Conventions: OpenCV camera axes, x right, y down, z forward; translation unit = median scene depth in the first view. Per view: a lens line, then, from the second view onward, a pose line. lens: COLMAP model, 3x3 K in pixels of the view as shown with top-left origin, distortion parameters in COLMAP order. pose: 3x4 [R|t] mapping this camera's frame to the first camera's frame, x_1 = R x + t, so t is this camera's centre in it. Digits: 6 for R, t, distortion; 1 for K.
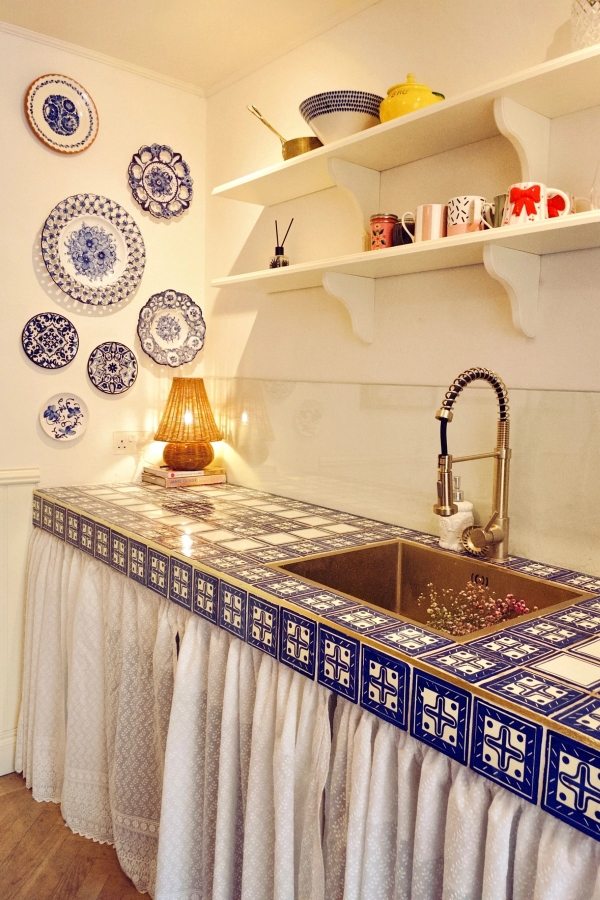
lens RADIAL K [[674.5, 0, 298.7], [0, 674.5, 452.8], [0, 0, 1]] dist [0.035948, -0.029955]
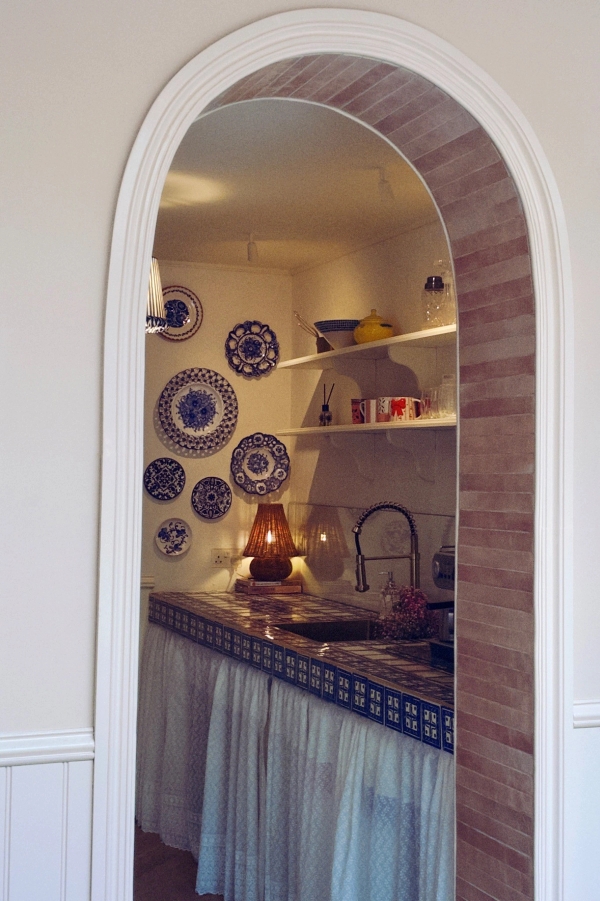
lens RADIAL K [[1315.3, 0, 301.8], [0, 1315.3, 450.1], [0, 0, 1]] dist [0.073913, 0.000000]
pose [[0.951000, -0.027286, -0.307985, 0.700836], [-0.012498, 0.991892, -0.126470, 0.102705], [0.308939, 0.124122, 0.942948, -1.382637]]
